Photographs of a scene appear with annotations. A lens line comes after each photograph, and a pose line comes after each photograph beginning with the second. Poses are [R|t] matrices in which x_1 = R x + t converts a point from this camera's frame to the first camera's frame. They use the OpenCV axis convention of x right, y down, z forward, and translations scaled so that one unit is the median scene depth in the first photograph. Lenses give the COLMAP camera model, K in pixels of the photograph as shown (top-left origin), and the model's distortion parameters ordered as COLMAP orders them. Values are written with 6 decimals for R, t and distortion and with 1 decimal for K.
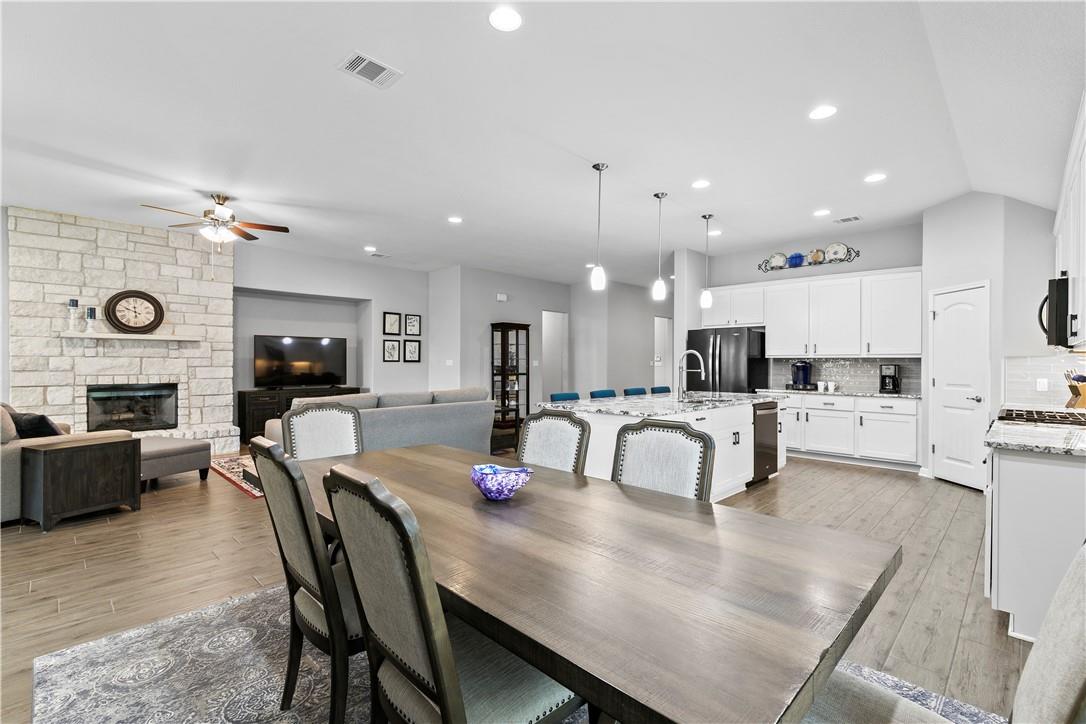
lens RADIAL K [[490.3, 0, 548.8], [0, 490.3, 359.0], [0, 0, 1]] dist [0.005124, -0.000054]
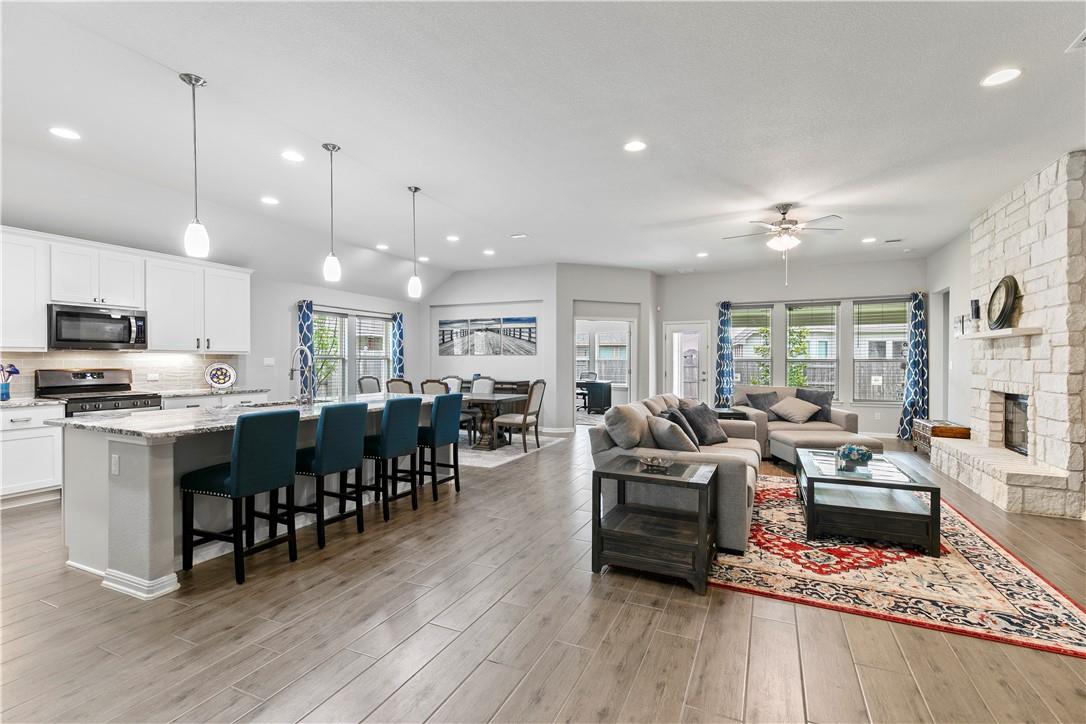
lens RADIAL K [[490.3, 0, 547.4], [0, 490.3, 362.9], [0, 0, 1]] dist [0.005124, -0.000054]
pose [[-0.938322, -0.006264, -0.345706, 0.129119], [-0.005728, 0.999980, -0.002571, 0.008620], [0.345715, -0.000432, -0.938339, 1.413515]]
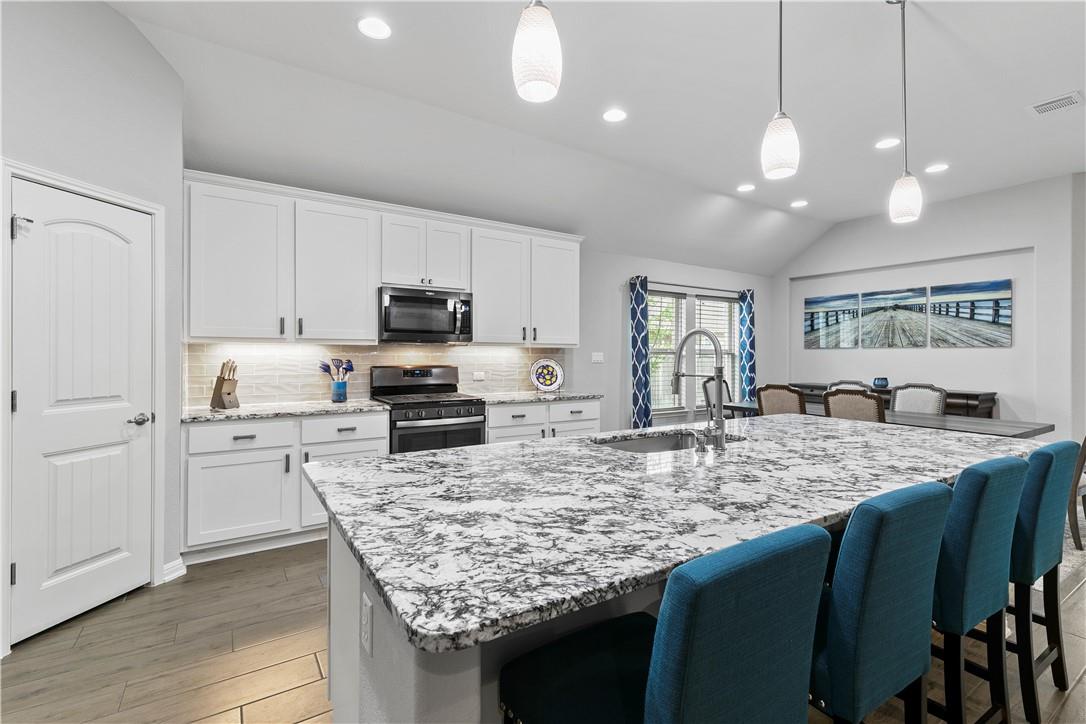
lens RADIAL K [[490.3, 0, 546.9], [0, 490.3, 353.3], [0, 0, 1]] dist [0.005124, -0.000054]
pose [[-0.977468, -0.009316, 0.210880, 0.234664], [-0.010936, 0.999919, -0.006517, 0.006395], [-0.210802, -0.008677, -0.977490, 1.038068]]
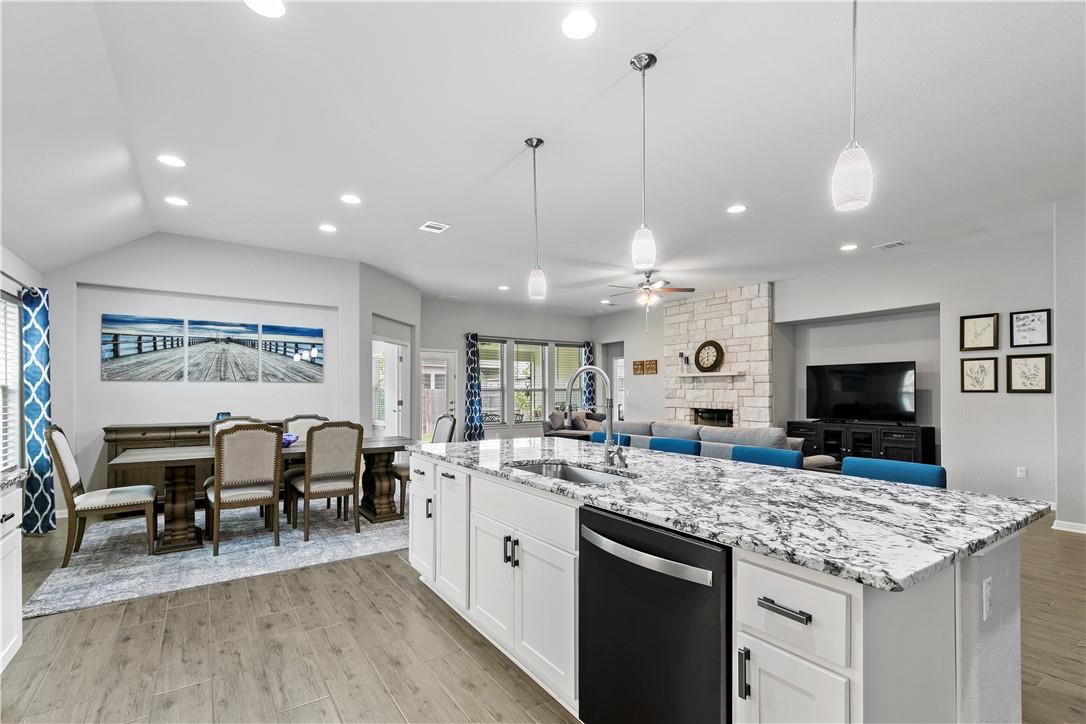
lens RADIAL K [[490.3, 0, 543.0], [0, 490.3, 390.3], [0, 0, 1]] dist [0.005124, -0.000054]
pose [[-0.182009, -0.006838, -0.983273, 0.562355], [0.003903, 0.999963, -0.007677, 0.008394], [0.983289, -0.005235, -0.181976, 0.747951]]
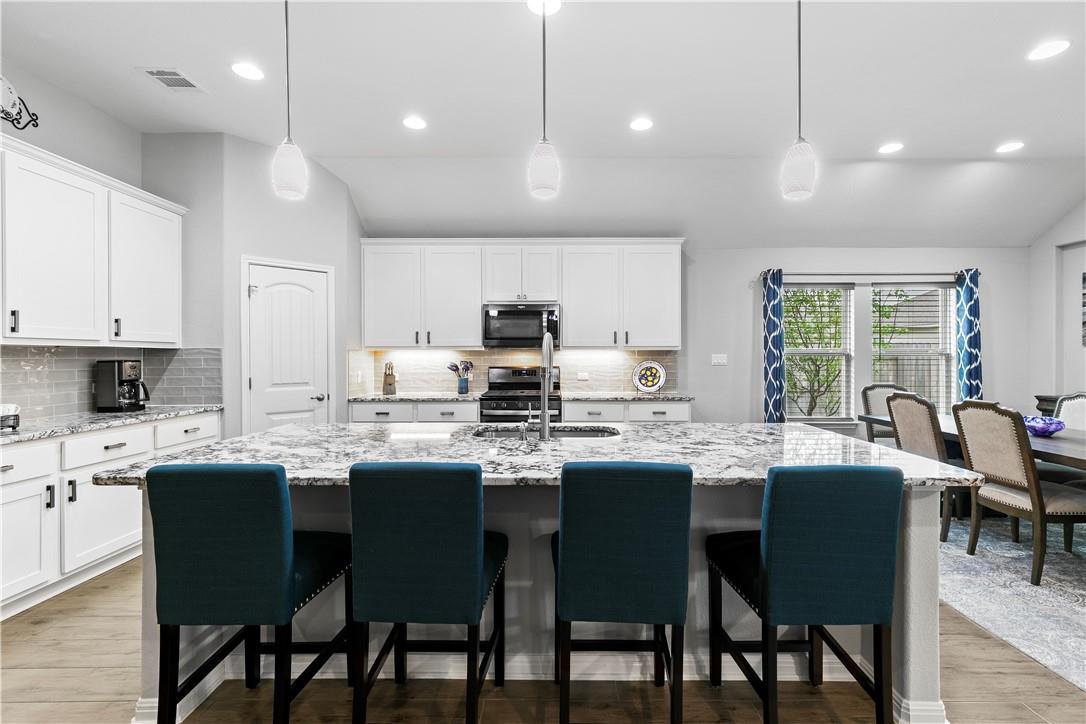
lens RADIAL K [[490.3, 0, 561.2], [0, 490.3, 358.8], [0, 0, 1]] dist [0.005124, -0.000054]
pose [[-0.705959, -0.007425, 0.708214, -0.047786], [-0.006354, 0.999971, 0.004151, 0.004417], [-0.708224, -0.001570, -0.705986, 0.955308]]
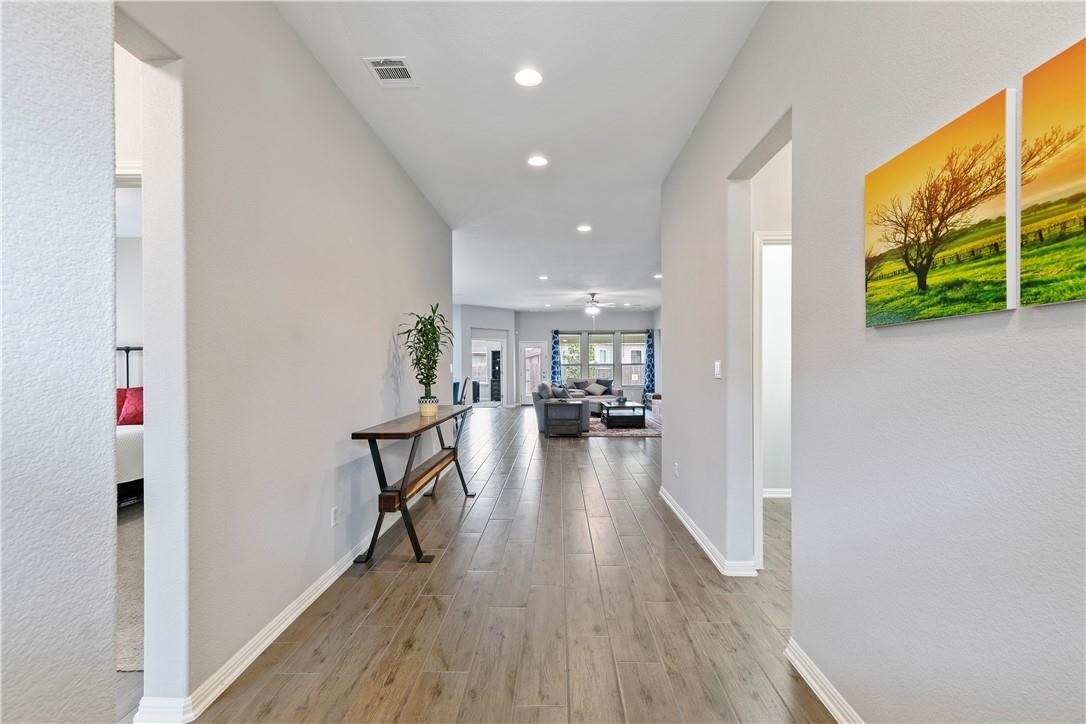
lens RADIAL K [[490.3, 0, 552.0], [0, 490.3, 365.9], [0, 0, 1]] dist [0.005124, -0.000054]
pose [[-0.720559, 0.000043, -0.693394, 0.814051], [0.006981, 0.999950, -0.007193, 0.015872], [0.693359, -0.010023, -0.720523, 1.955985]]
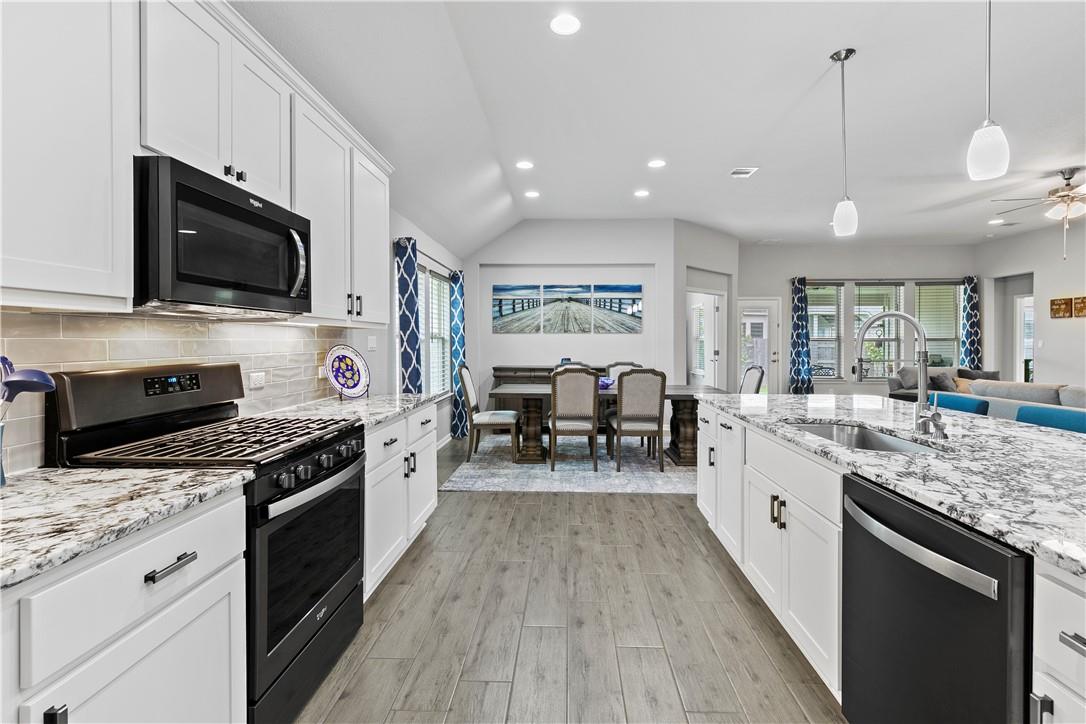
lens RADIAL K [[490.3, 0, 555.3], [0, 490.3, 345.9], [0, 0, 1]] dist [0.005124, -0.000054]
pose [[-0.731246, 0.001169, -0.682113, 0.556085], [-0.001667, 0.999992, 0.003500, 0.008127], [0.682112, 0.003696, -0.731238, 0.797773]]
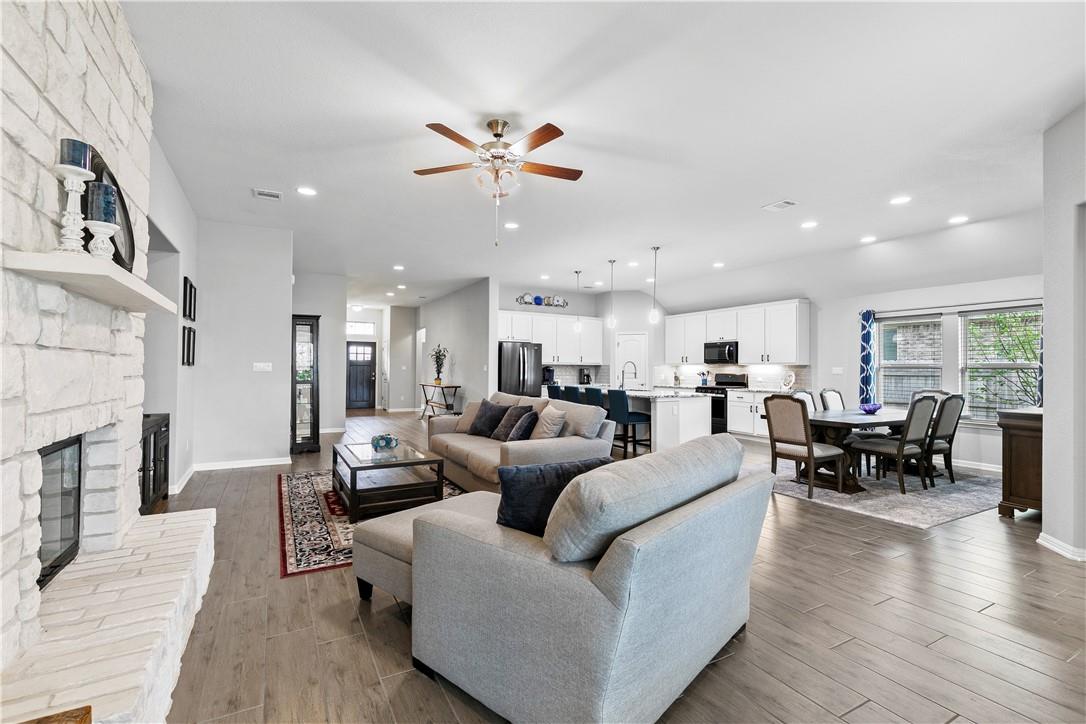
lens RADIAL K [[490.3, 0, 543.9], [0, 490.3, 361.5], [0, 0, 1]] dist [0.005124, -0.000054]
pose [[0.280322, 0.012079, 0.959830, -1.012500], [-0.010916, 0.999896, -0.009395, 0.003742], [-0.959844, -0.007844, 0.280425, 0.582910]]
